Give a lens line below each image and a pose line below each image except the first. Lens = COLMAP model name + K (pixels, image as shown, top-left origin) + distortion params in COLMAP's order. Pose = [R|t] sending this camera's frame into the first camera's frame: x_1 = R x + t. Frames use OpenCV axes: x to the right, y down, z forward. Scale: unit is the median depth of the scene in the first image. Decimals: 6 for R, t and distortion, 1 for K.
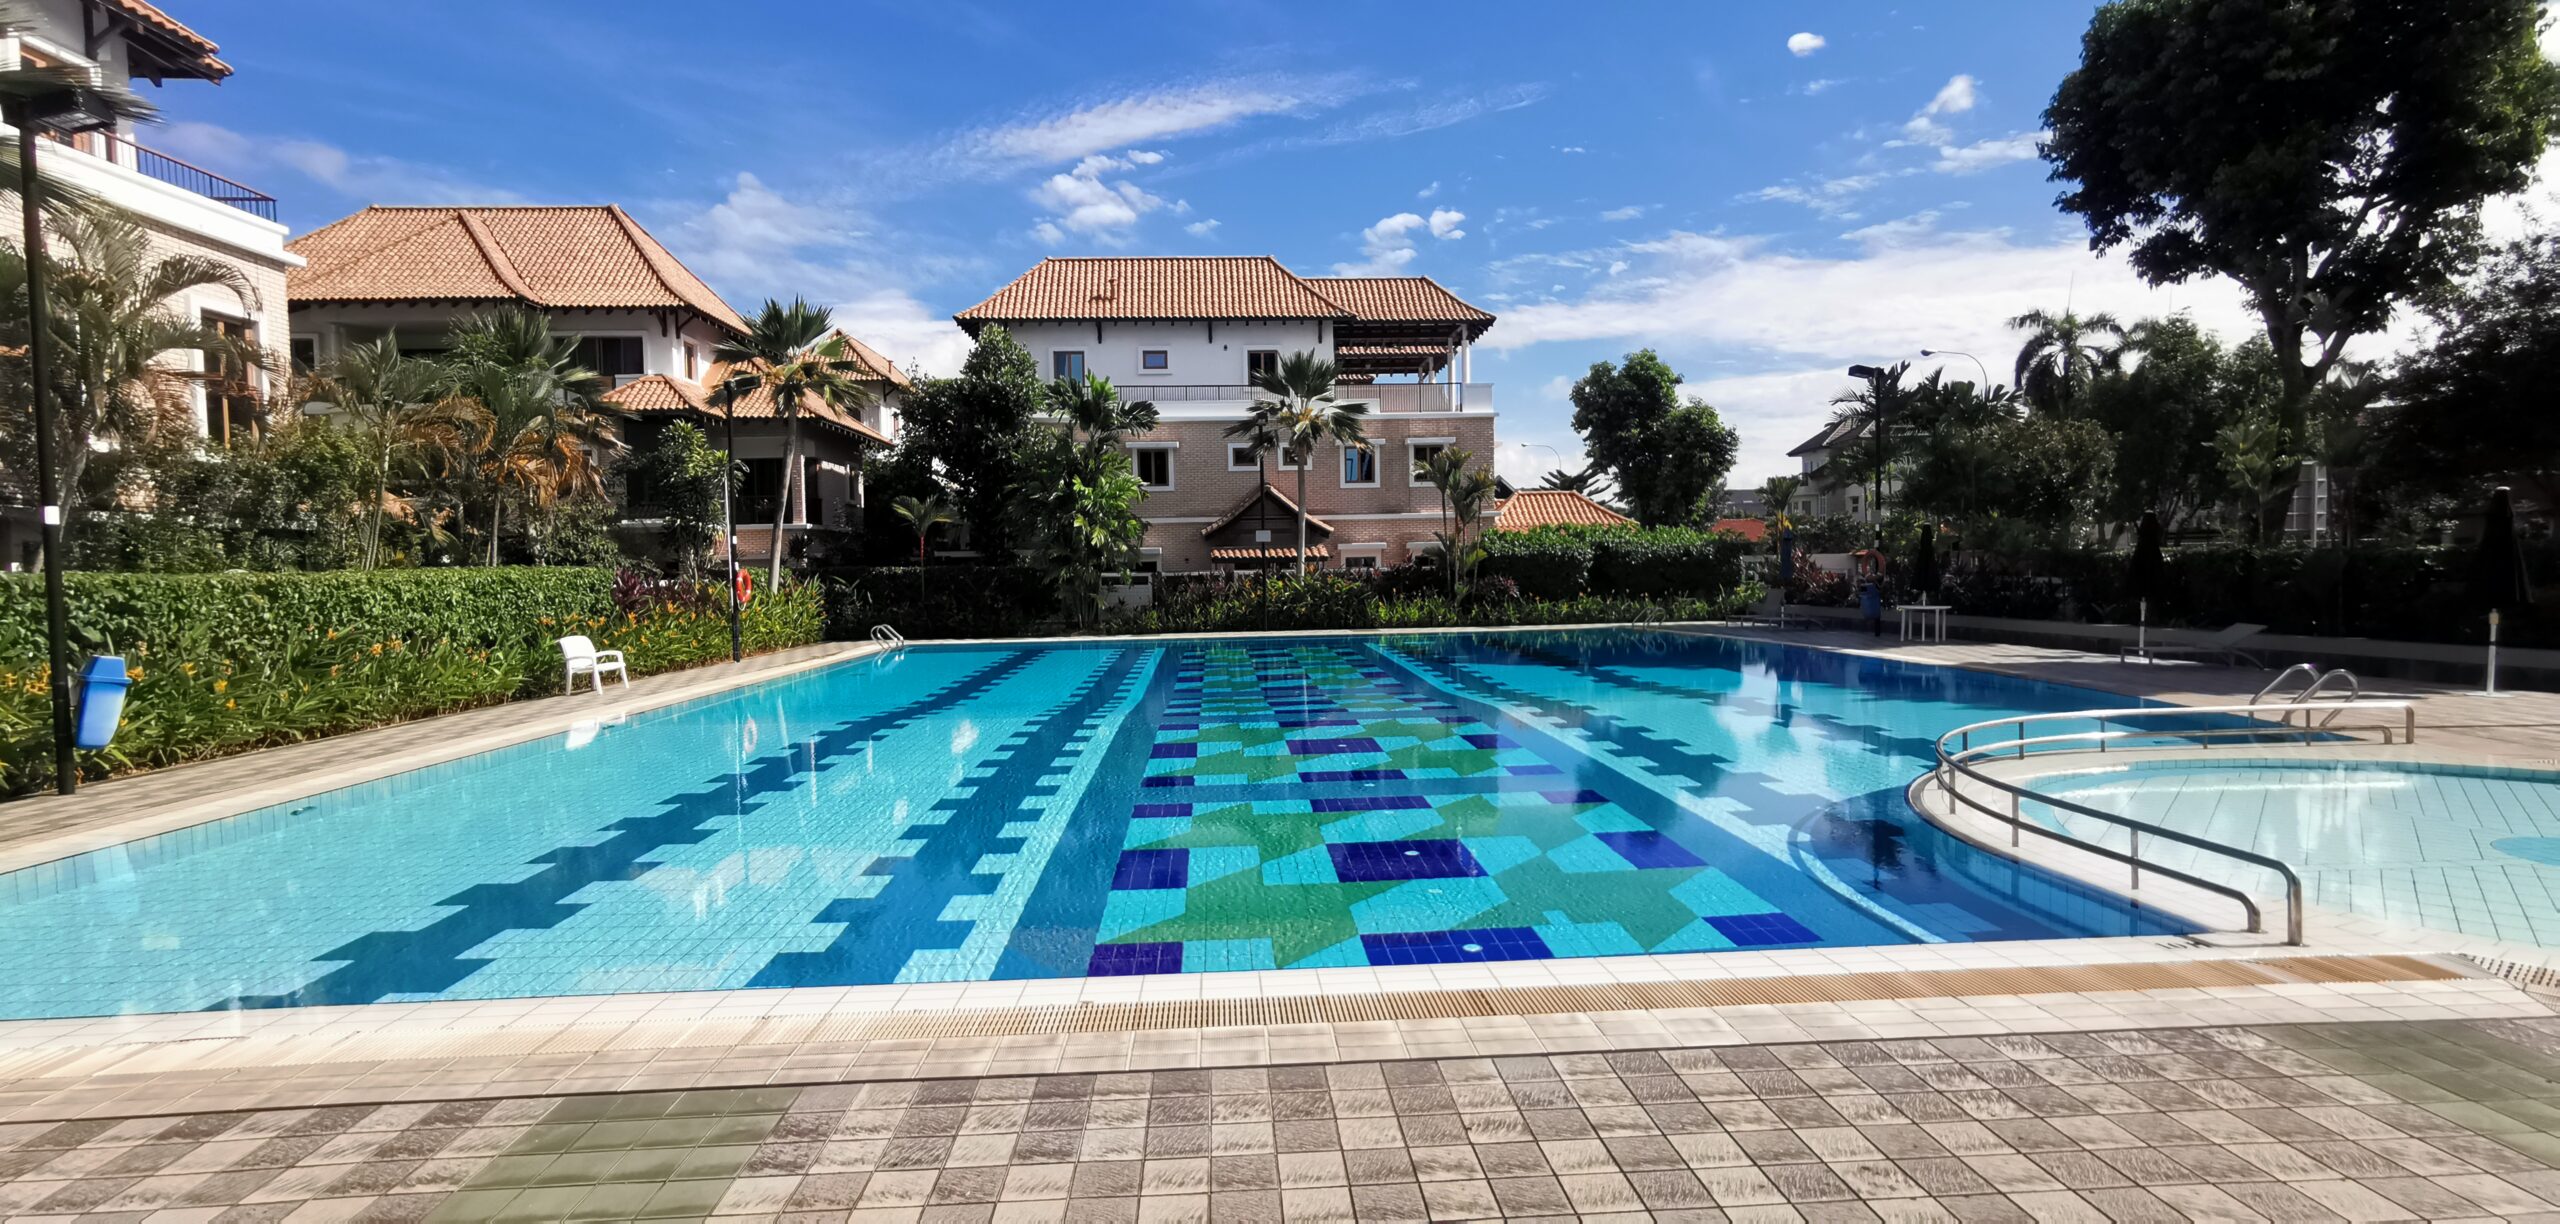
lens RADIAL K [[1185.3, 0, 1280.0], [0, 1185.3, 612.0], [0, 0, 1]] dist [-0.006892, 0.013525]
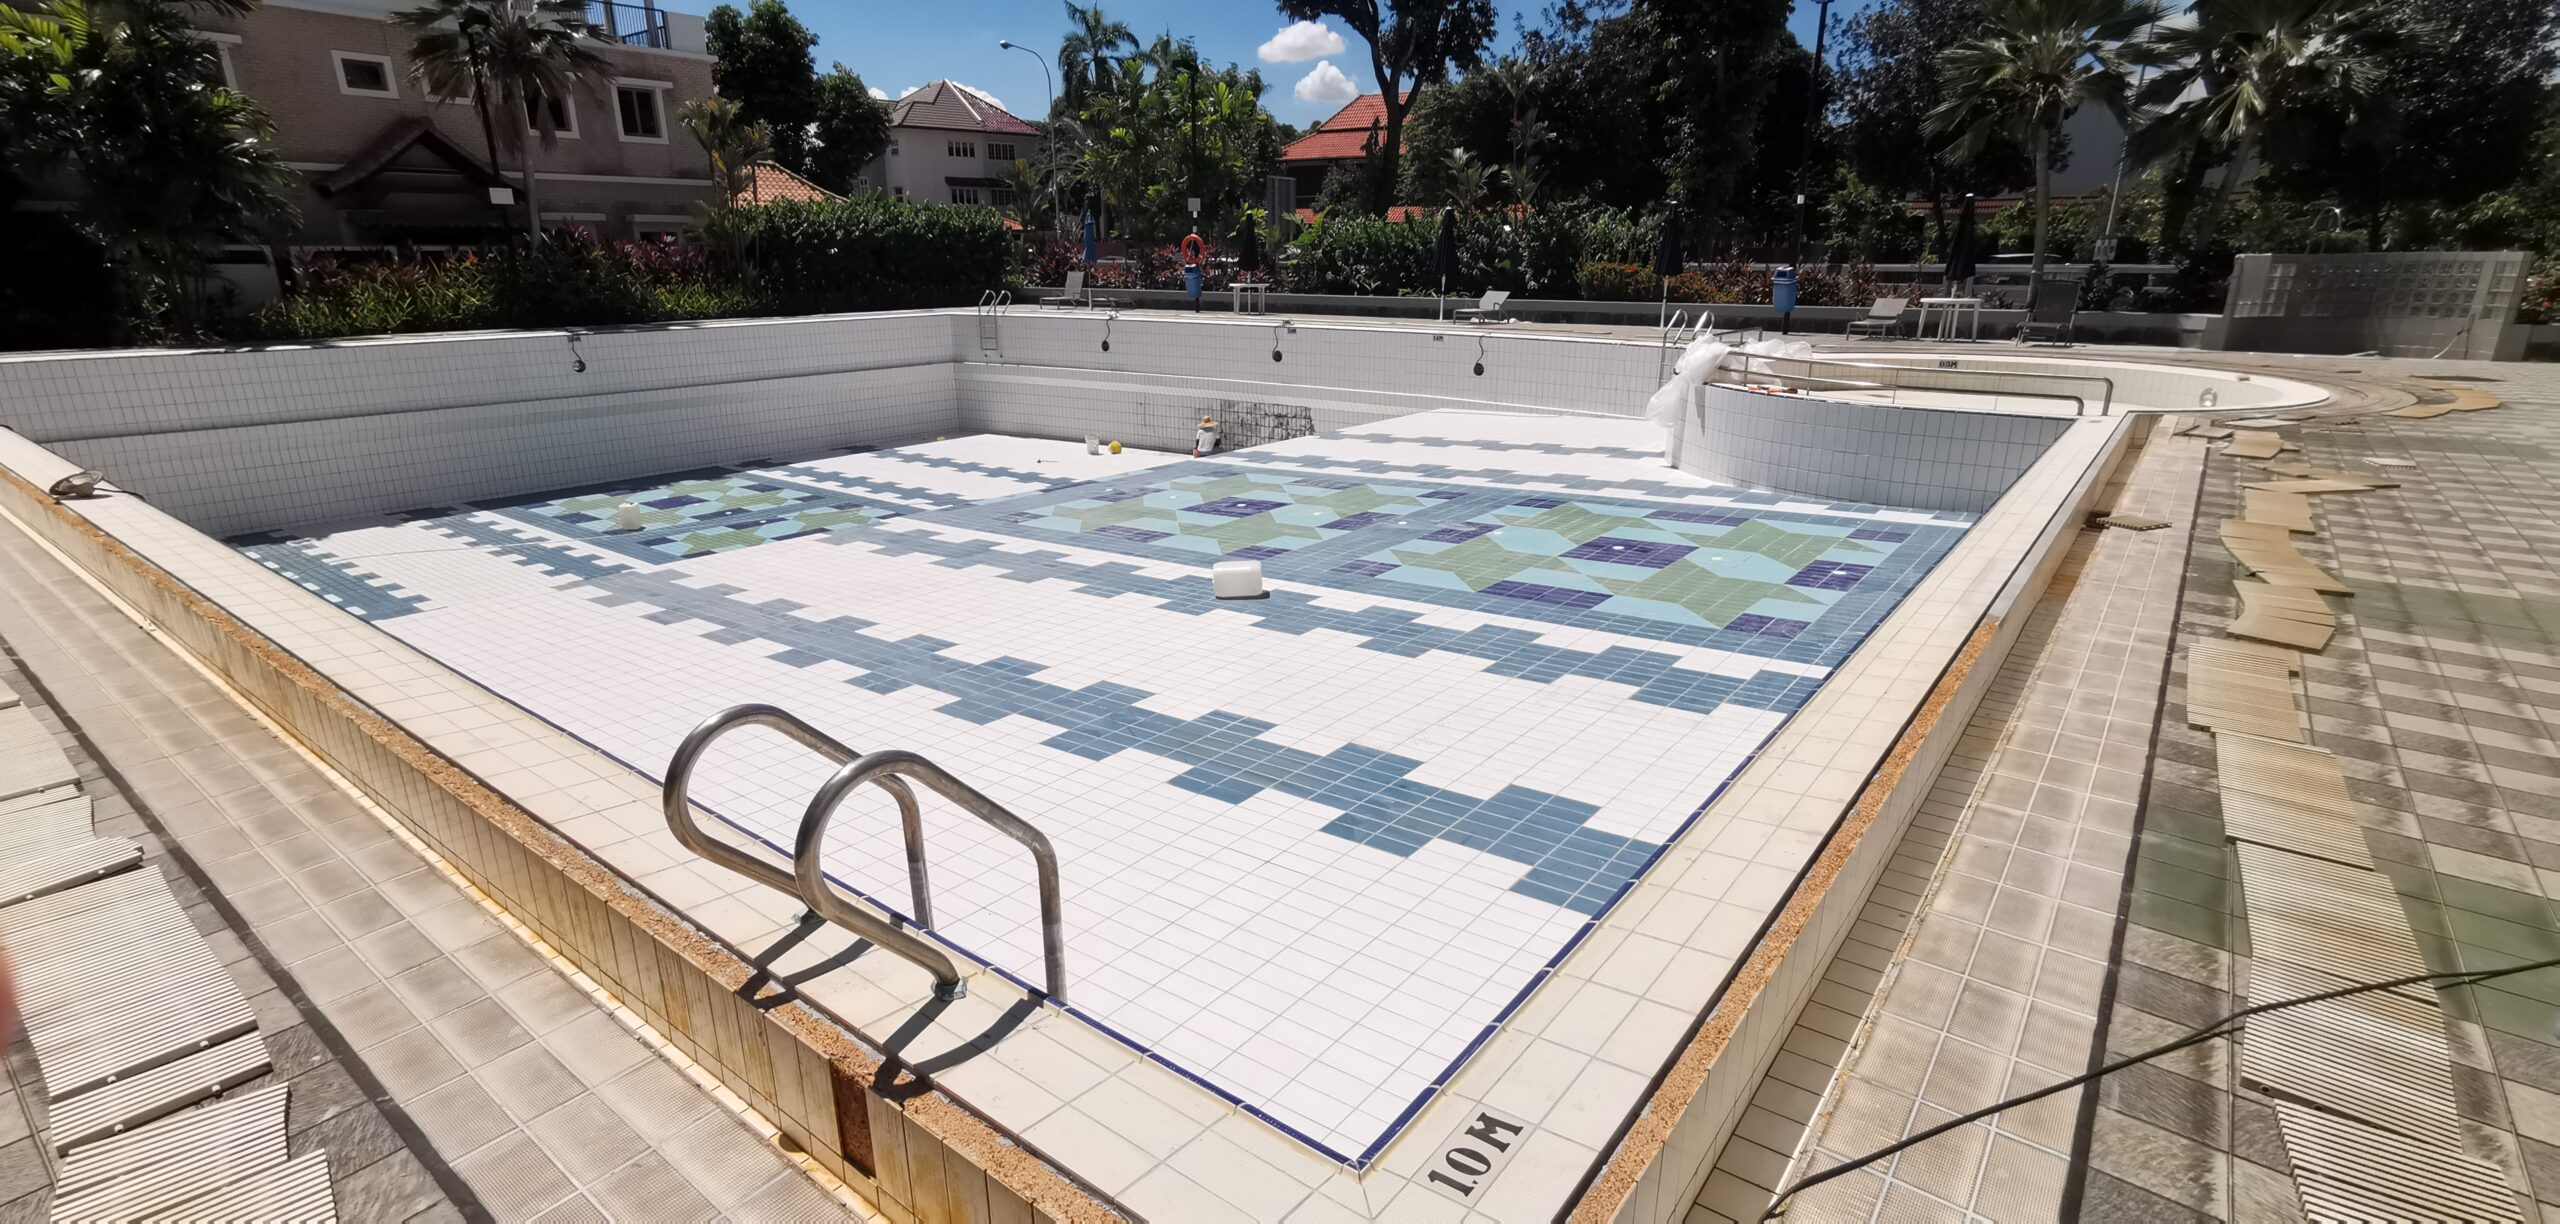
lens RADIAL K [[1185.3, 0, 1280.0], [0, 1185.3, 612.0], [0, 0, 1]] dist [-0.006892, 0.013525]
pose [[0.656945, -0.204258, 0.725743, -0.340015], [0.019432, 0.966869, 0.254532, 0.010322], [-0.753688, -0.153111, 0.639148, 0.128005]]
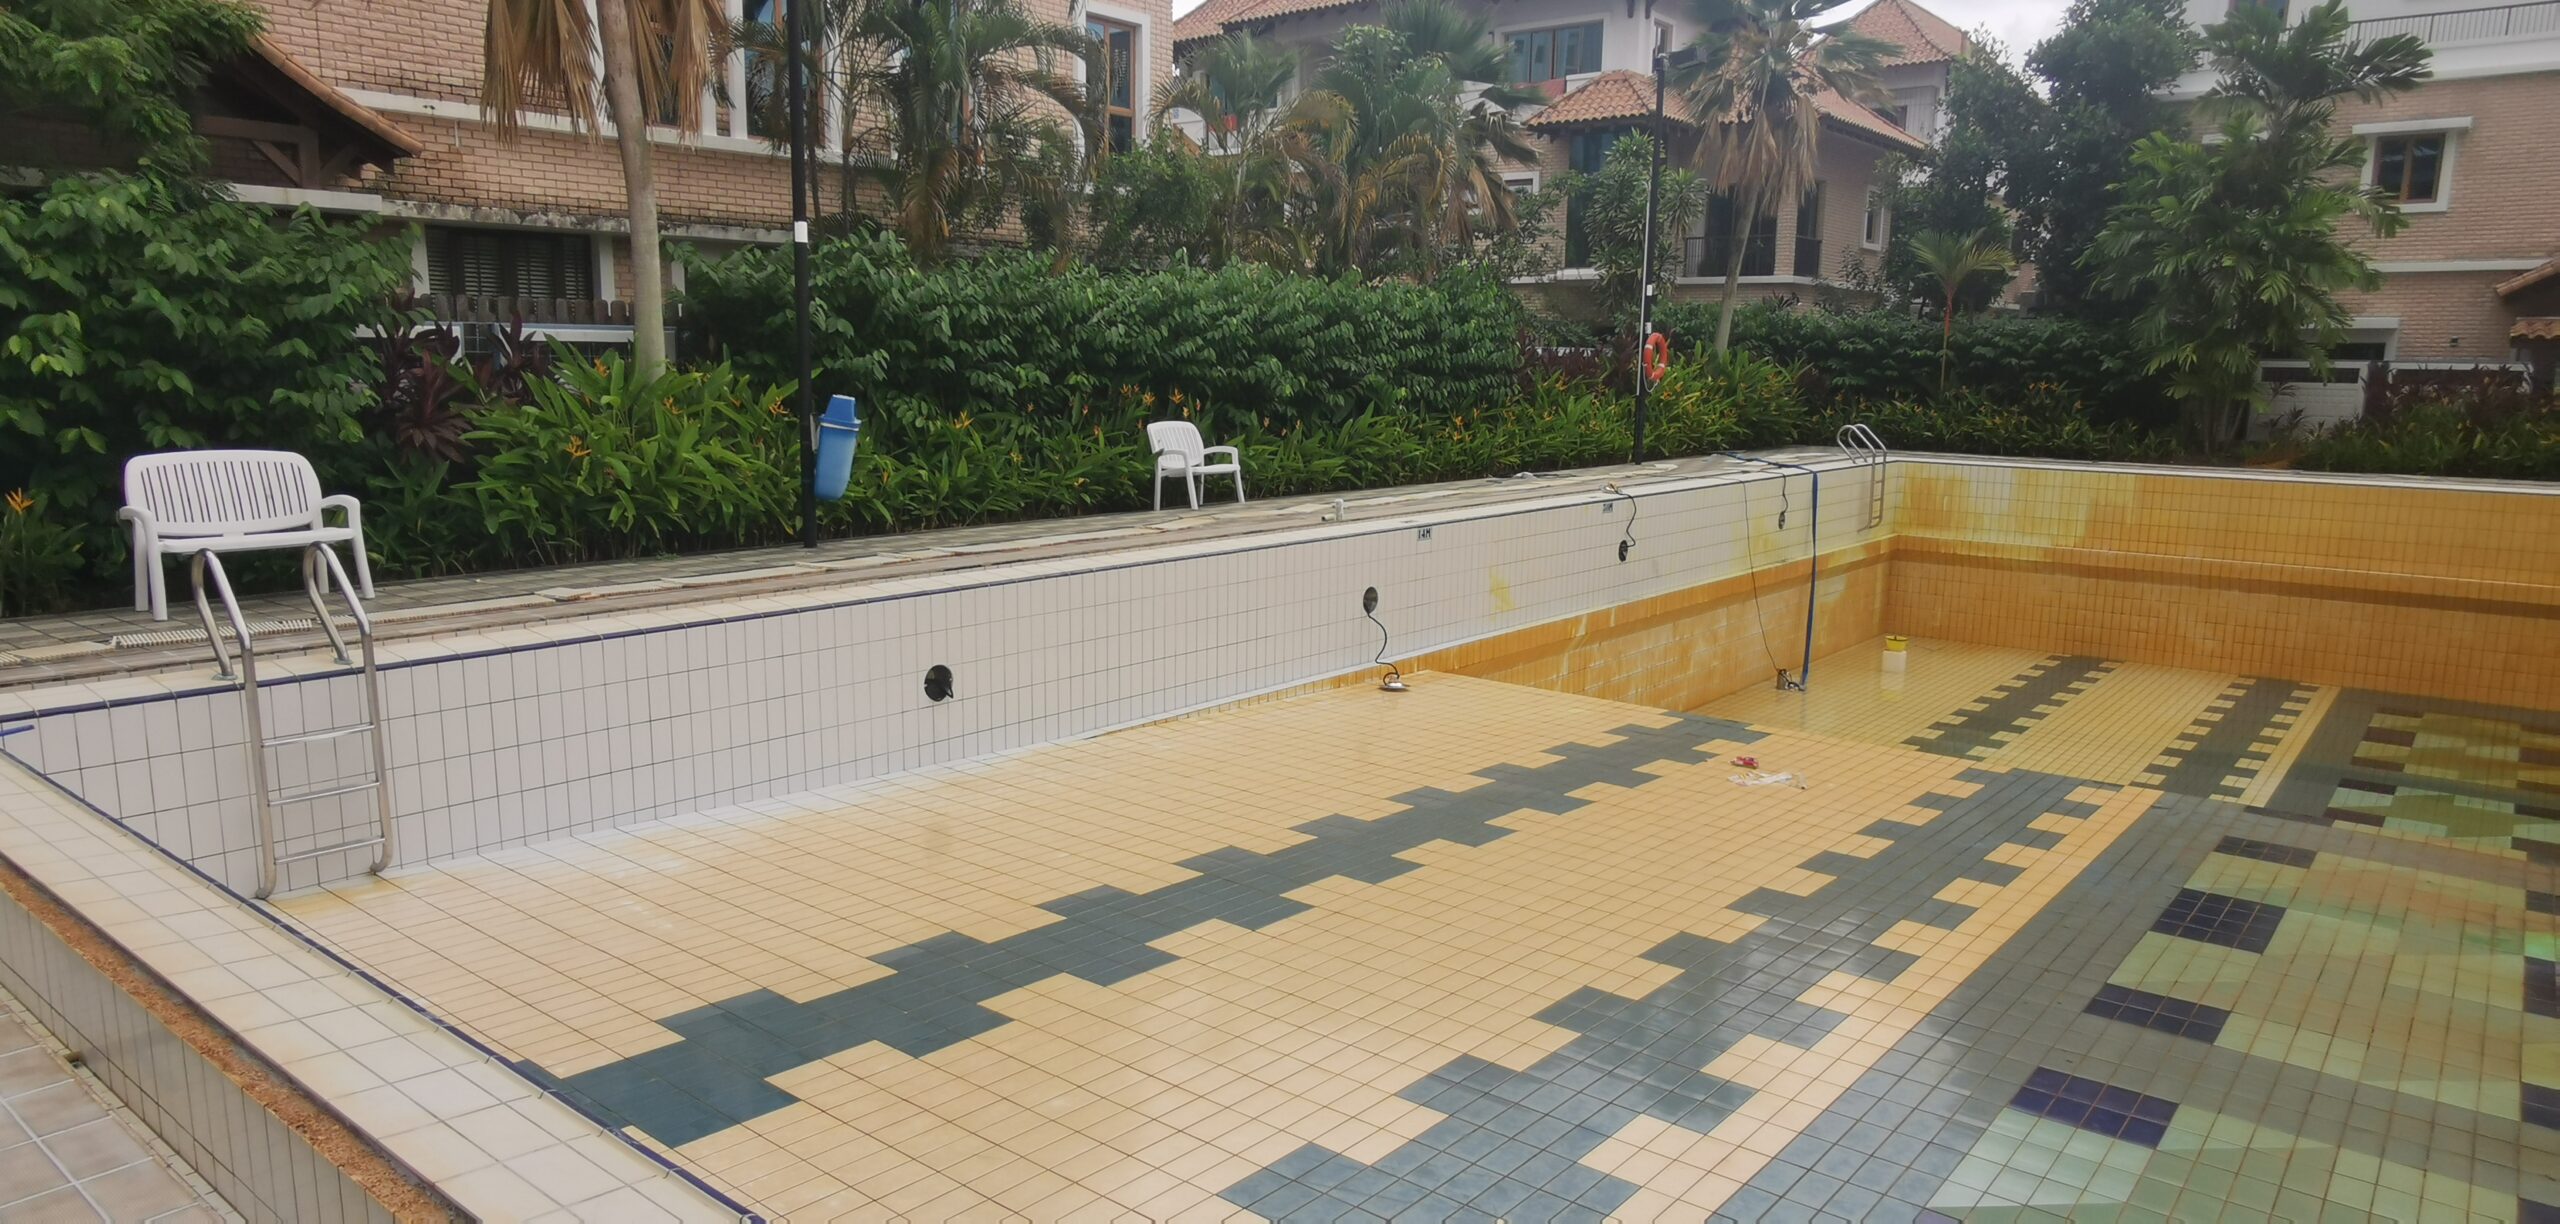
lens RADIAL K [[1565.3, 0, 1278.9], [0, 1565.3, 620.4], [0, 0, 1]] dist [0.000105, 0.003010]
pose [[0.742318, 0.141687, -0.654896, 0.013890], [-0.053884, 0.986845, 0.152428, 0.002558], [0.667878, -0.077862, 0.740187, 0.131049]]
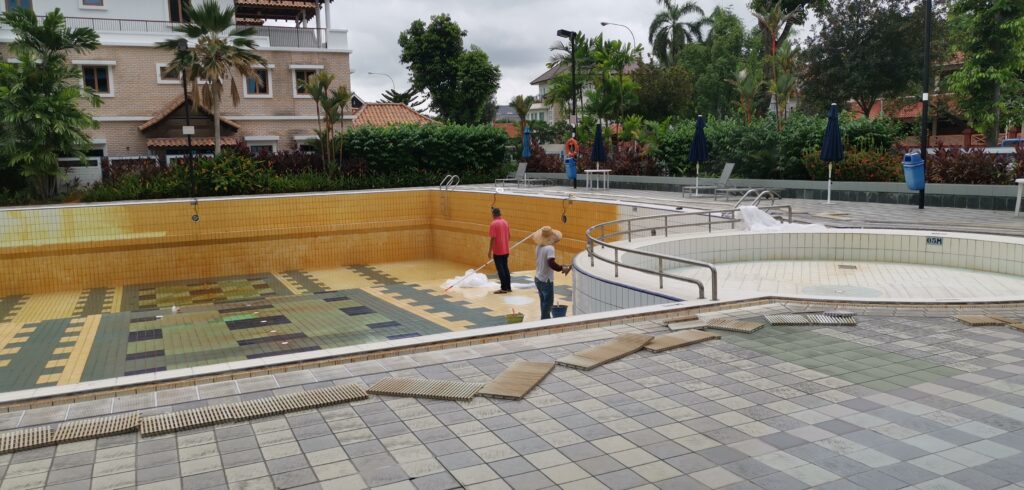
lens RADIAL K [[786.0, 0, 517.5], [0, 786.0, 234.3], [0, 0, 1]] dist [0.073701, -0.090067]
pose [[0.927554, -0.048201, 0.370568, -0.008299], [0.025468, 0.997495, 0.066000, 0.009219], [-0.372821, -0.051781, 0.926457, -0.046850]]
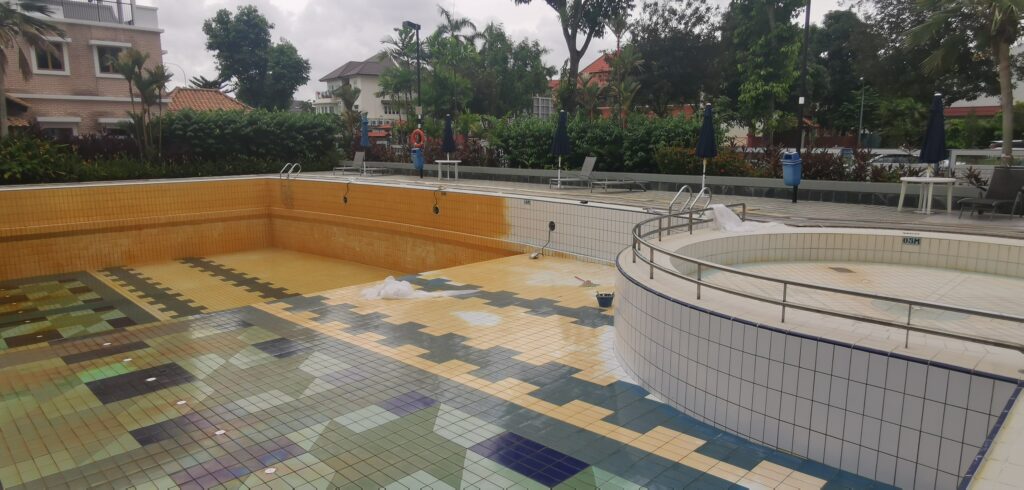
lens RADIAL K [[626.1, 0, 511.6], [0, 626.1, 248.4], [0, 0, 1]] dist [0.000105, 0.003010]
pose [[0.752381, -0.098170, 0.651373, -0.028494], [0.014028, 0.990996, 0.133152, 0.001880], [-0.658579, -0.091043, 0.746984, 0.166772]]
